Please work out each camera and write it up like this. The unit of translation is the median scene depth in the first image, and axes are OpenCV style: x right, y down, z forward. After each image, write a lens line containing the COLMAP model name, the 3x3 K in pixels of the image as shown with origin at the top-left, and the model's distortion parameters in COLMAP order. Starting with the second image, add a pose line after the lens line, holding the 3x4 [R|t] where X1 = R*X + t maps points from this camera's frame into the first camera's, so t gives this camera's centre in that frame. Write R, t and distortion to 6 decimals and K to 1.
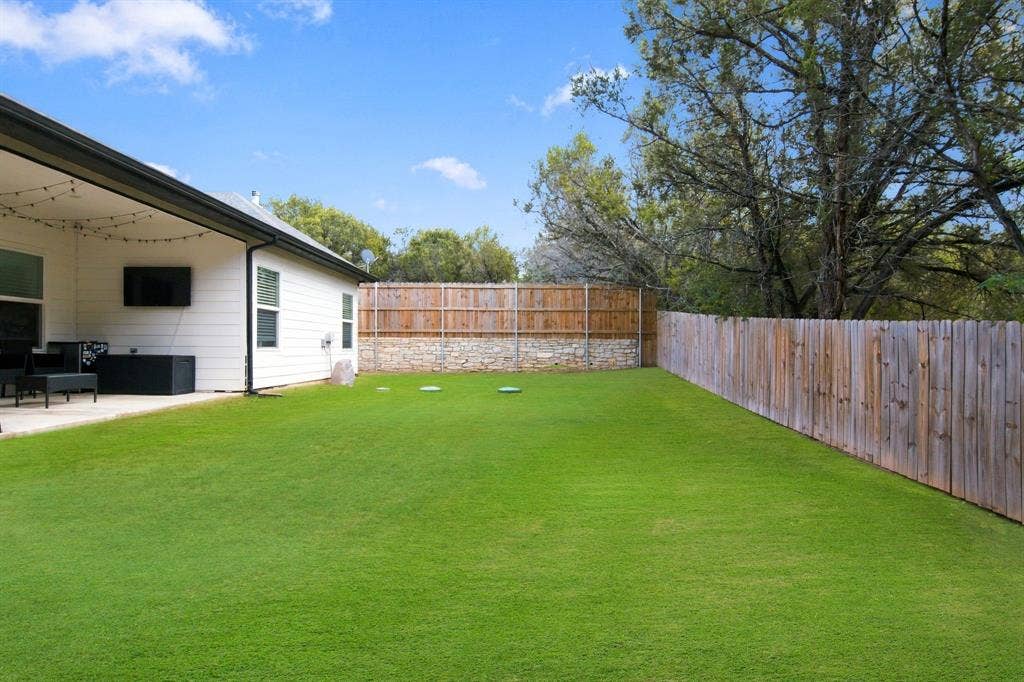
lens RADIAL K [[551.3, 0, 512.0], [0, 551.3, 341.0], [0, 0, 1]] dist [0.002298, 0.000609]
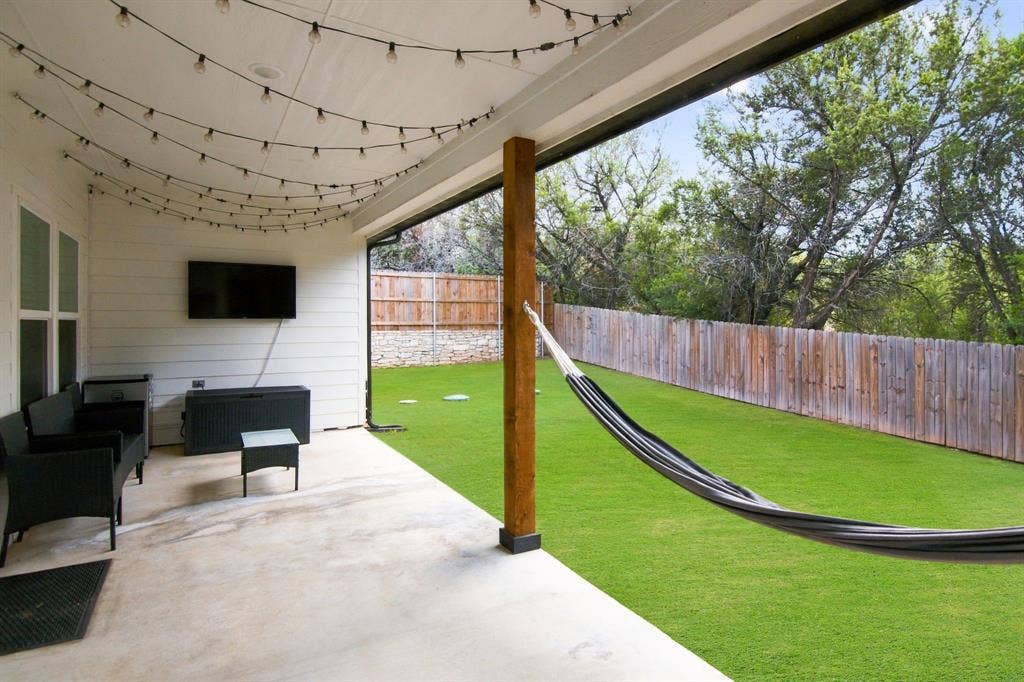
lens RADIAL K [[572.7, 0, 512.3], [0, 572.7, 311.5], [0, 0, 1]] dist [0.001228, 0.000570]
pose [[0.826446, 0.000918, 0.563015, -0.773408], [-0.005127, 0.999969, 0.005896, -0.078493], [-0.562992, -0.007759, 0.826426, 0.200430]]
